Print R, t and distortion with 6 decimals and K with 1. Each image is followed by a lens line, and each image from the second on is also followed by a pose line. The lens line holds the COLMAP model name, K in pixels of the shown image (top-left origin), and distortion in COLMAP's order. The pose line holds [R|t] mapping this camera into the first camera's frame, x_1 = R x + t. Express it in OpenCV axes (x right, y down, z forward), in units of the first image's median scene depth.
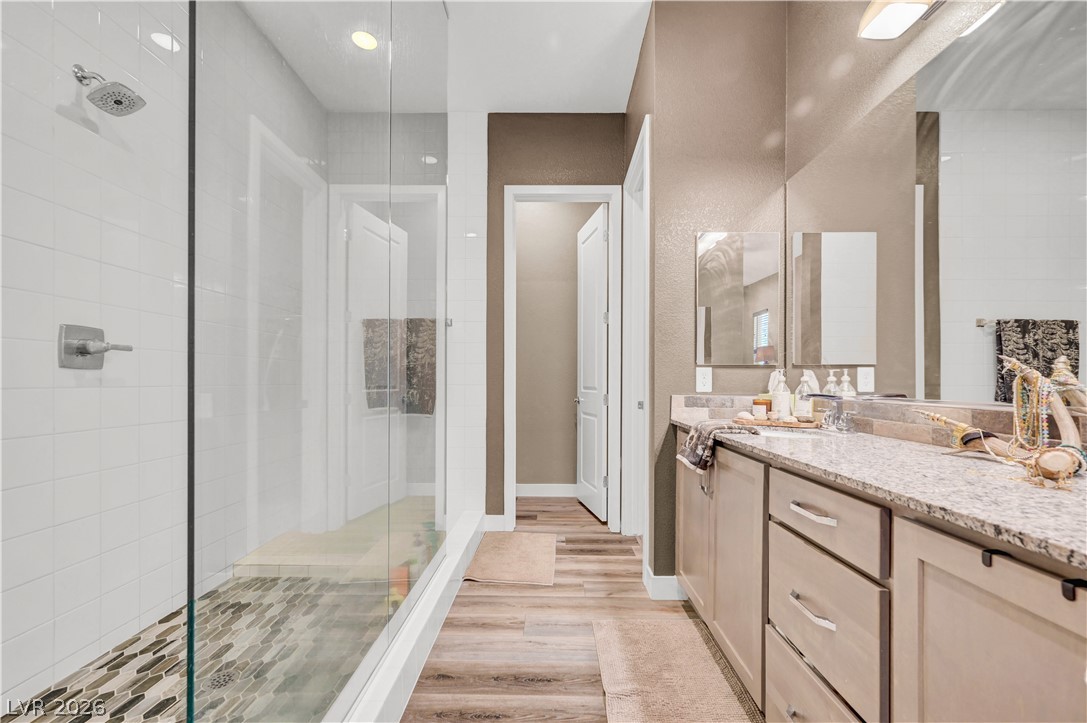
lens RADIAL K [[431.1, 0, 550.6], [0, 431.1, 386.6], [0, 0, 1]] dist [-0.001344, 0.000651]
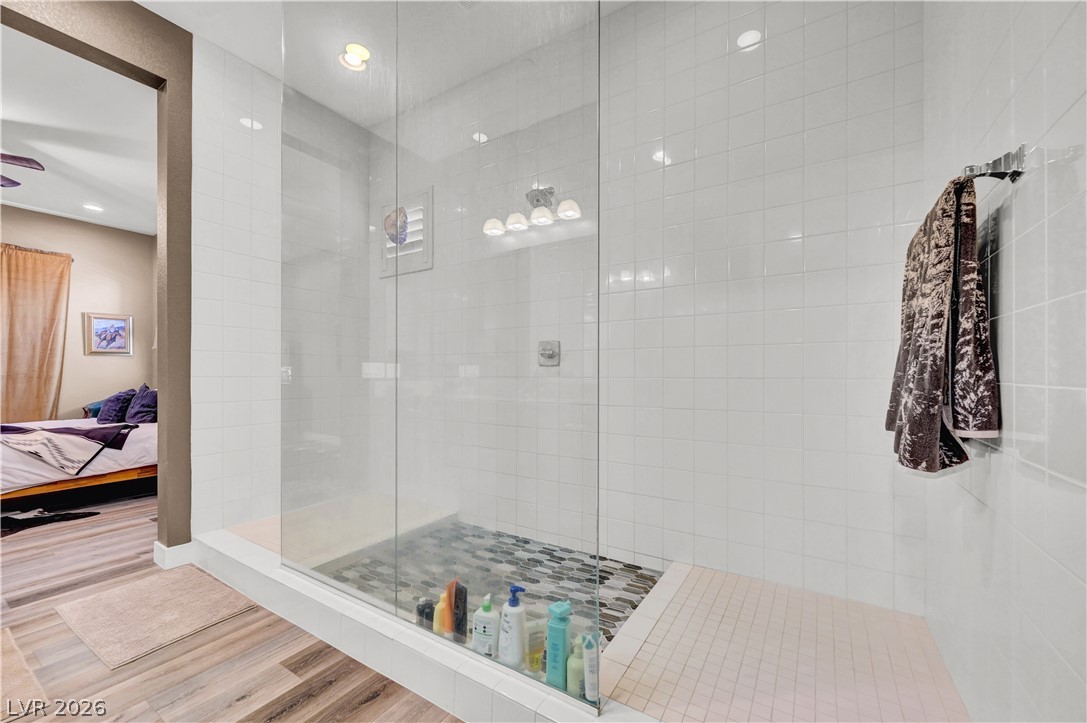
lens RADIAL K [[431.1, 0, 547.3], [0, 431.1, 371.5], [0, 0, 1]] dist [-0.001344, 0.000651]
pose [[-0.531230, -0.010089, -0.847167, 0.324745], [-0.002218, 0.999942, -0.010518, -0.002664], [0.847224, -0.003709, -0.531222, 1.770028]]
